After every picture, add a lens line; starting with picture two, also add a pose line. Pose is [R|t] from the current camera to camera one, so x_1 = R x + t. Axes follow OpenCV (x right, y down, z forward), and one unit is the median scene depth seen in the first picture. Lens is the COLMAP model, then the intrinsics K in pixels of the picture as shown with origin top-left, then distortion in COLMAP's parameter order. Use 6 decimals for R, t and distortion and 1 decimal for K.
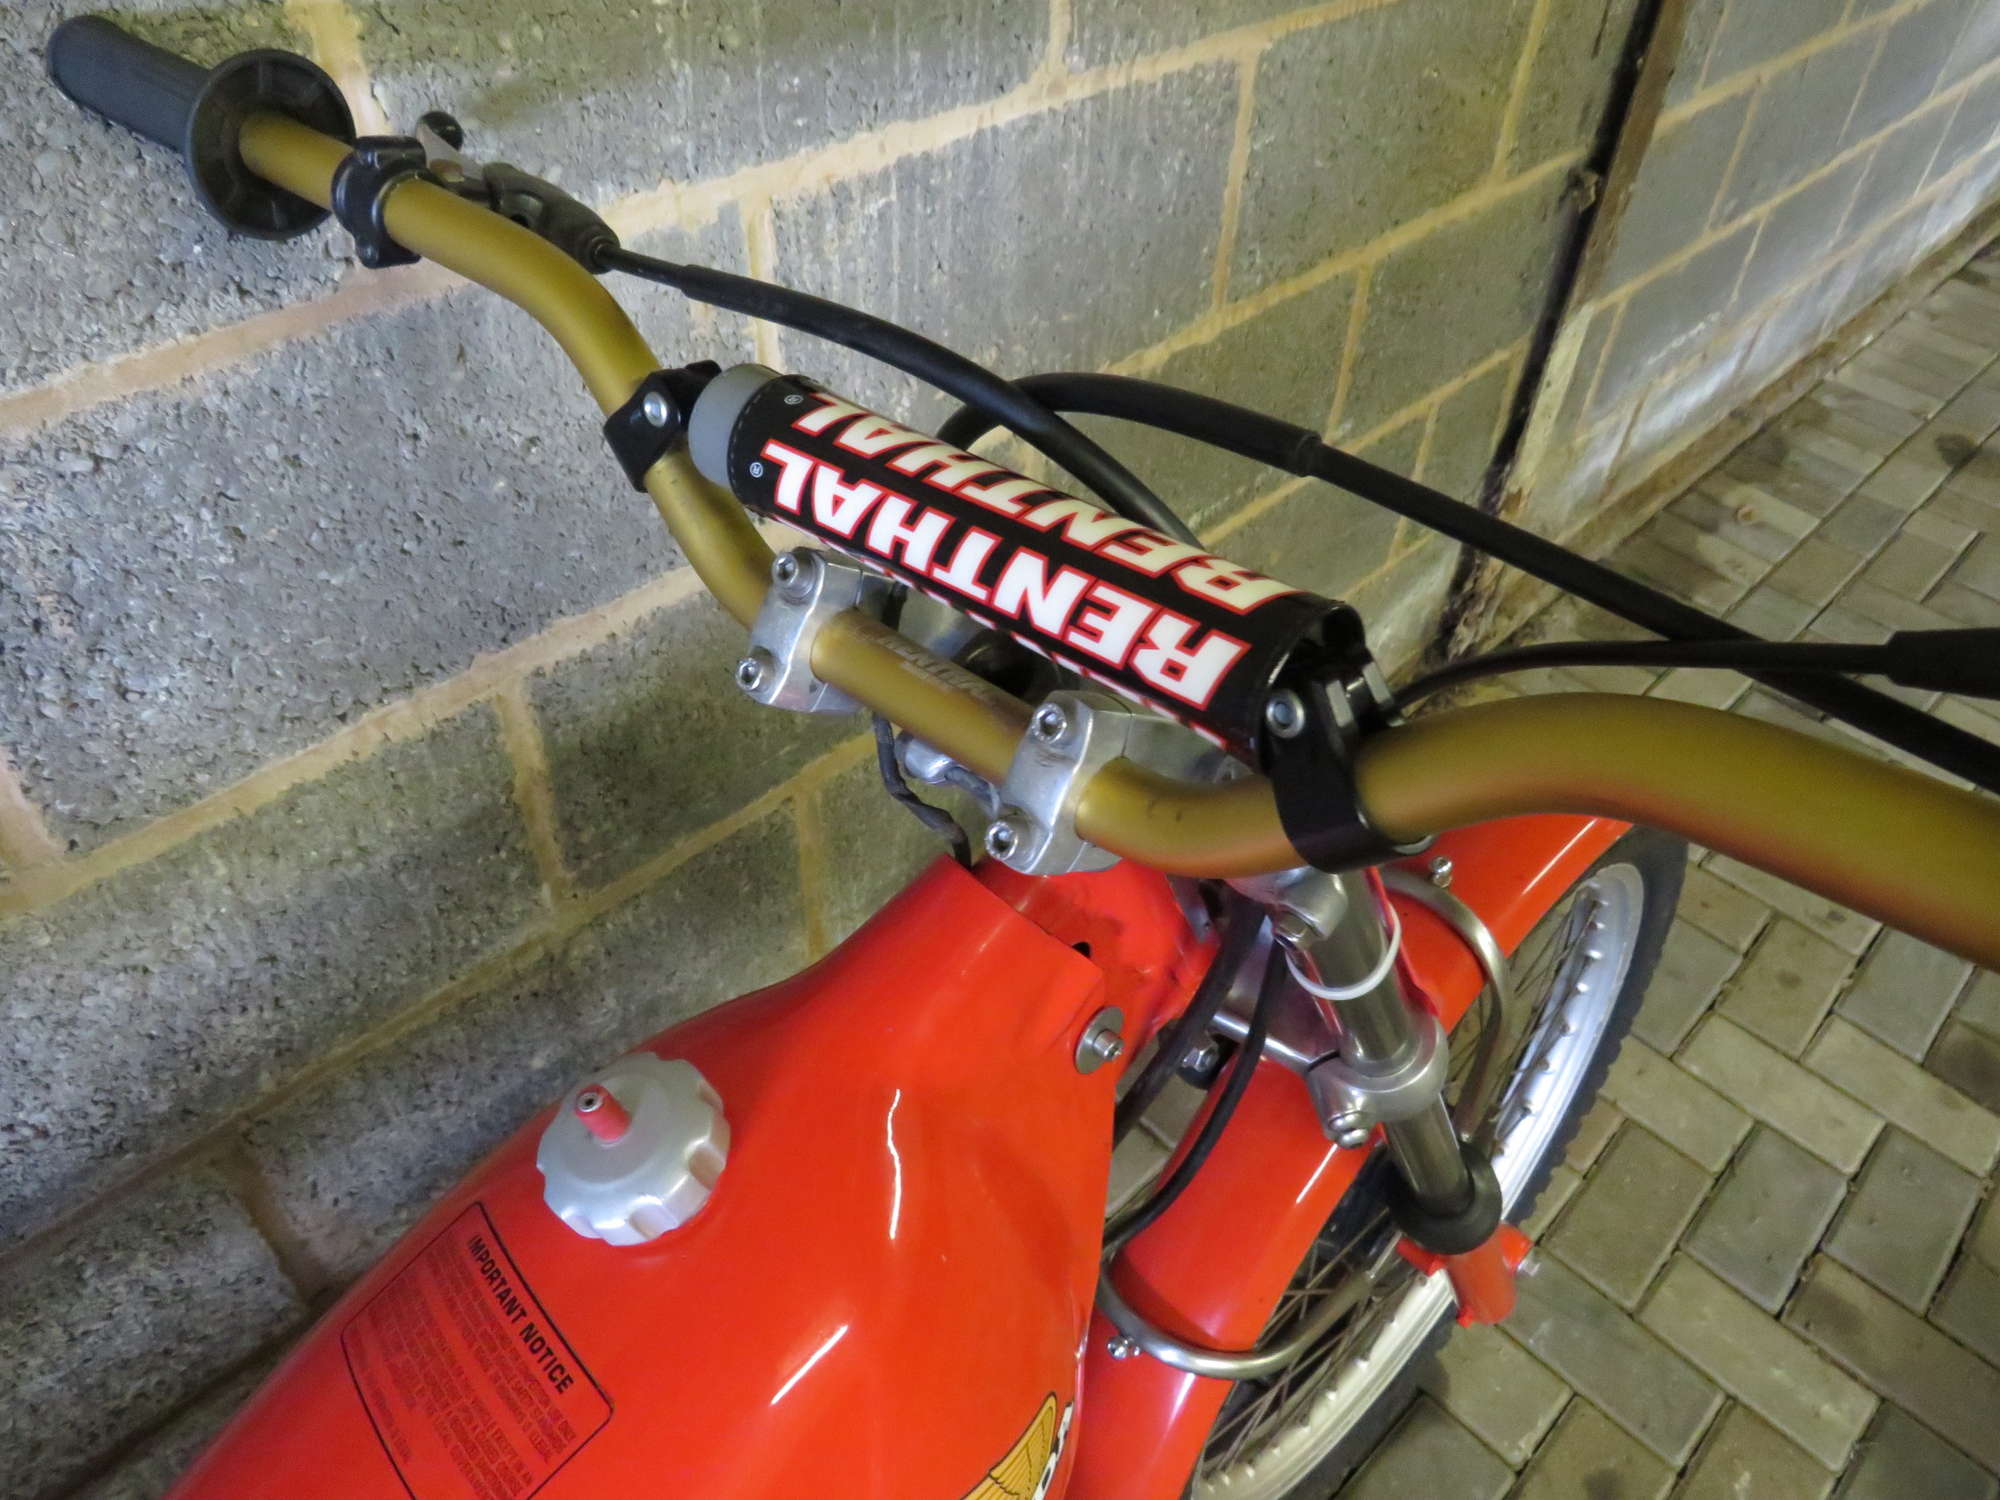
lens RADIAL K [[1410.8, 0, 1007.2], [0, 1410.8, 752.9], [0, 0, 1]] dist [-0.029925, 0.004785]
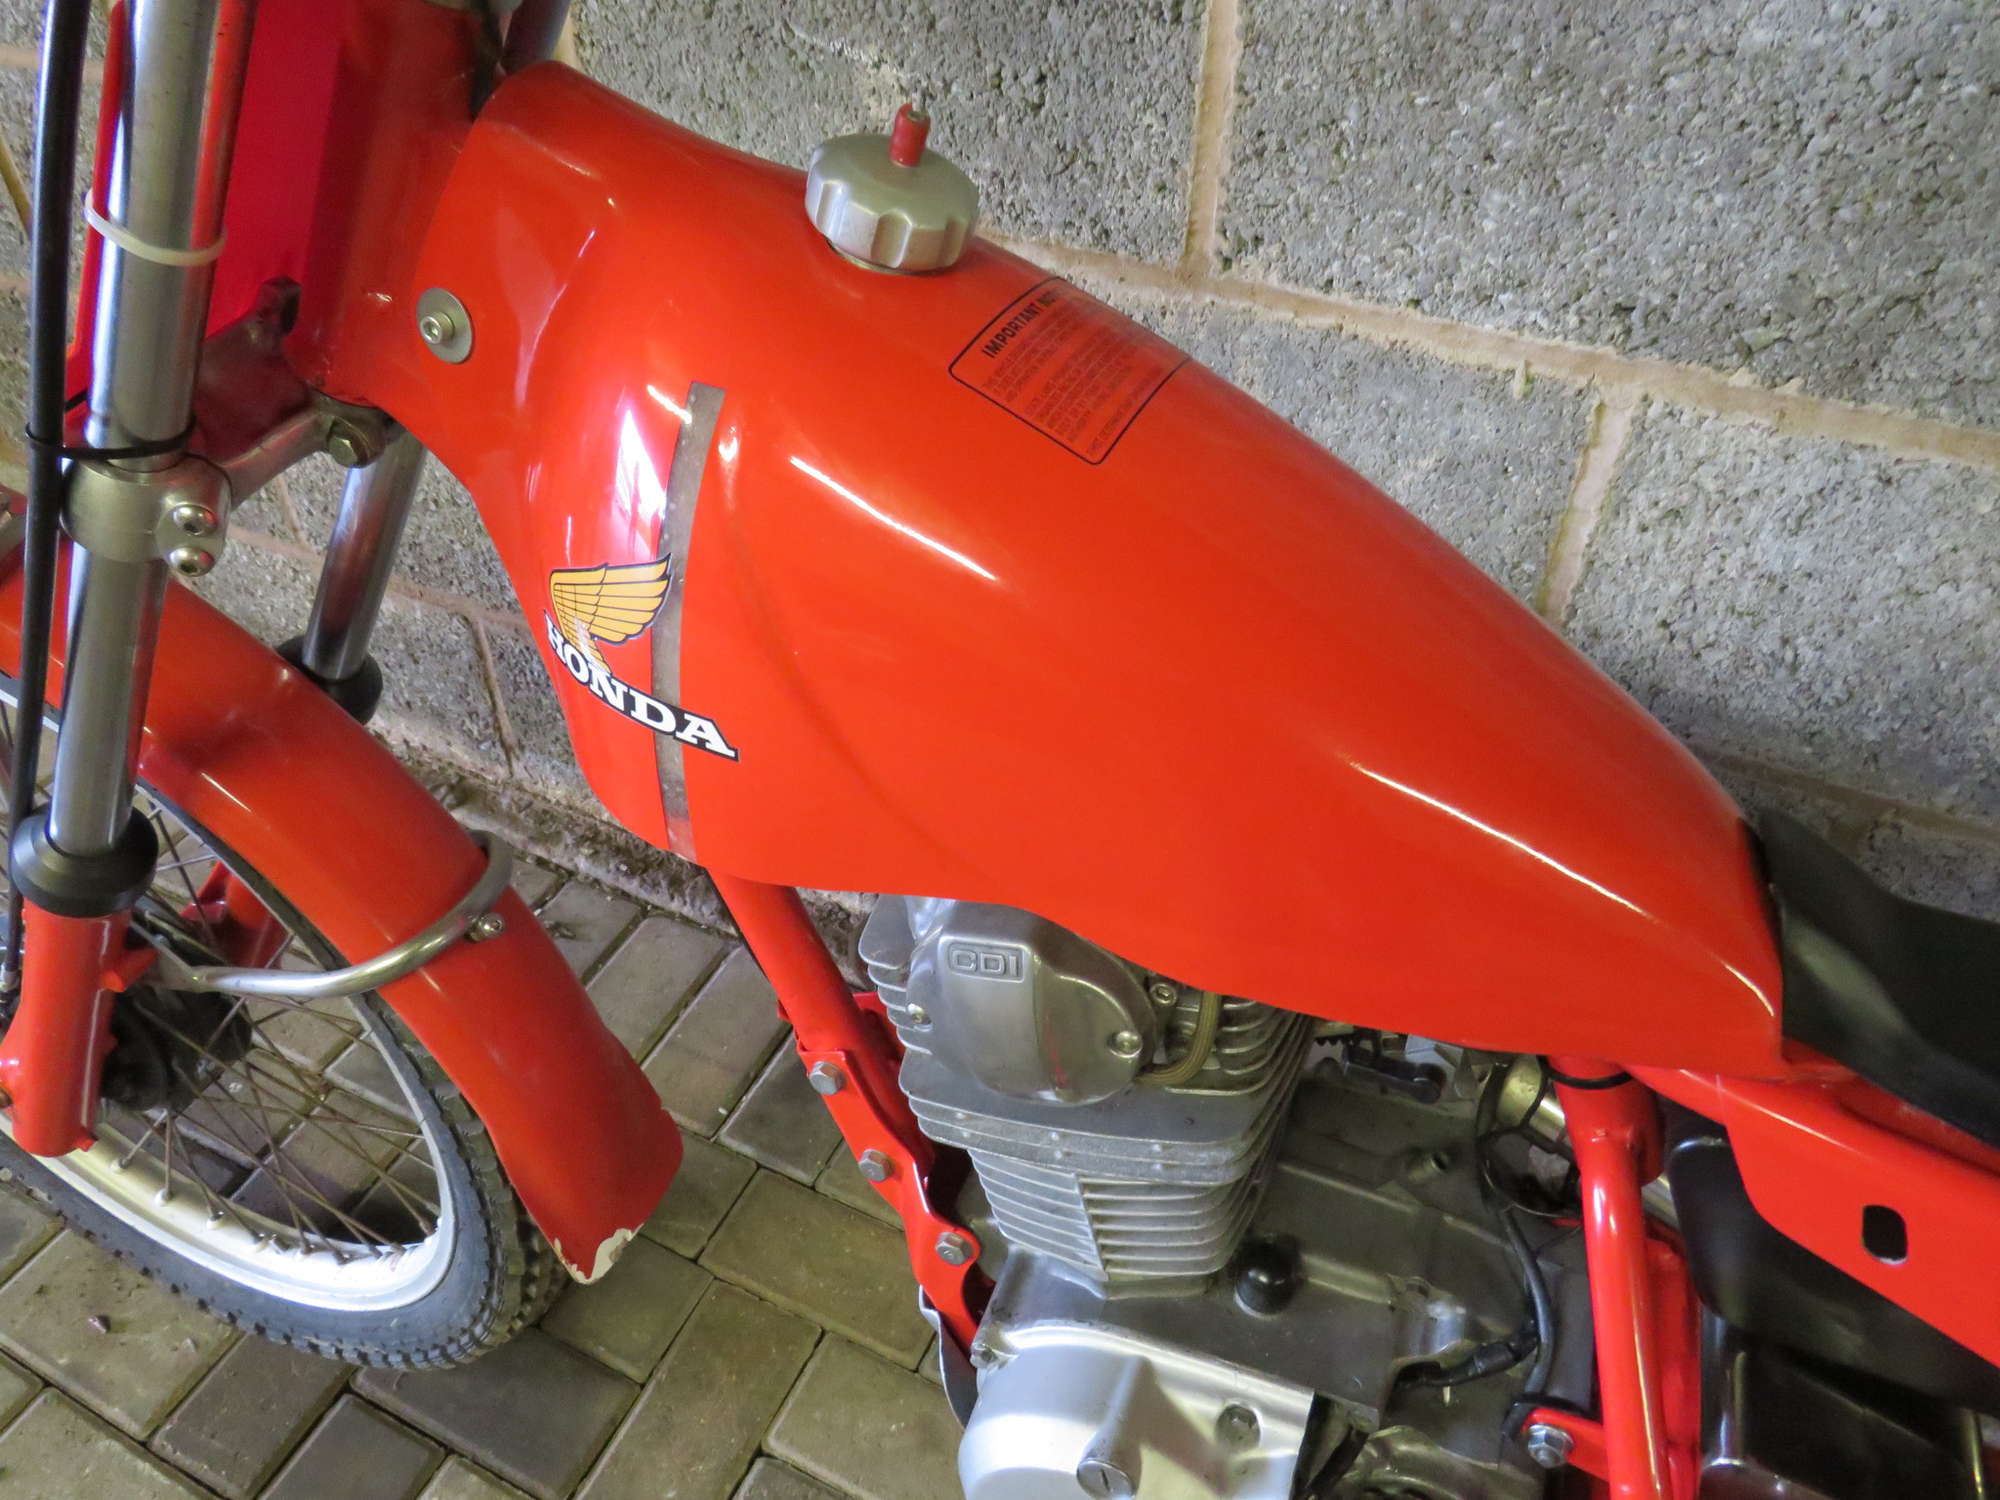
lens RADIAL K [[1410.8, 0, 999.6], [0, 1410.8, 757.0], [0, 0, 1]] dist [-0.029925, 0.004785]
pose [[0.331624, 0.581687, -0.742742, -0.038631], [-0.643926, 0.714947, 0.272415, 0.370563], [0.689482, 0.387931, 0.611657, -0.066478]]
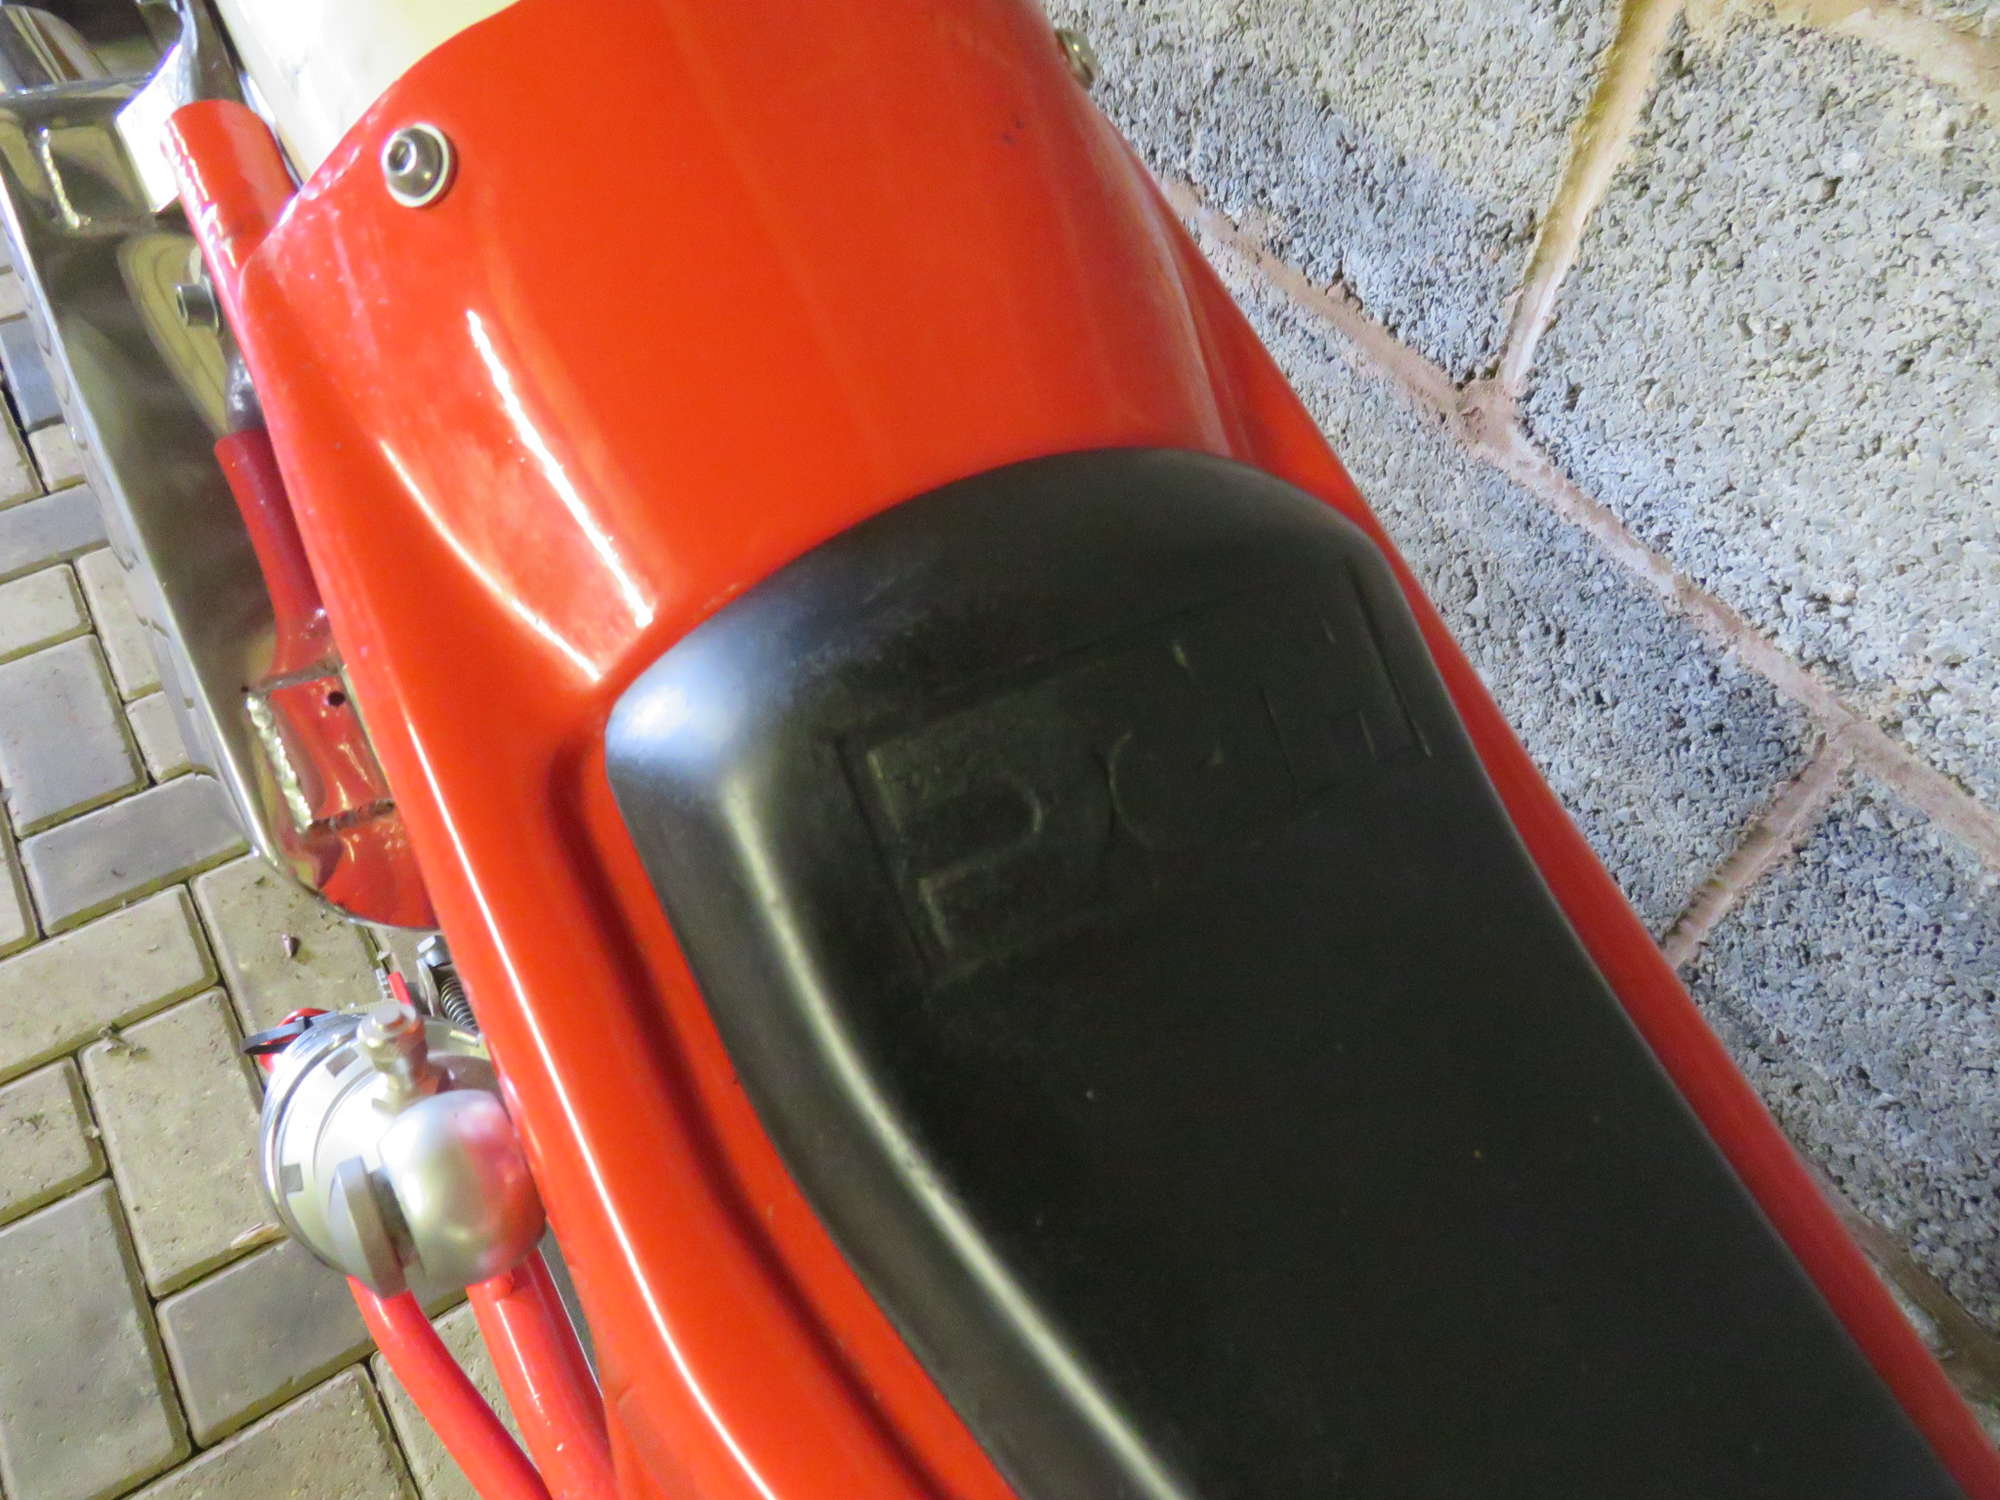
lens RADIAL K [[1410.8, 0, 973.4], [0, 1410.8, 768.2], [0, 0, 1]] dist [-0.029925, 0.004785]
pose [[-0.208654, 0.733315, -0.647080, -0.388921], [-0.700306, 0.349817, 0.622254, 0.394567], [0.682668, 0.582990, 0.440554, 0.116244]]
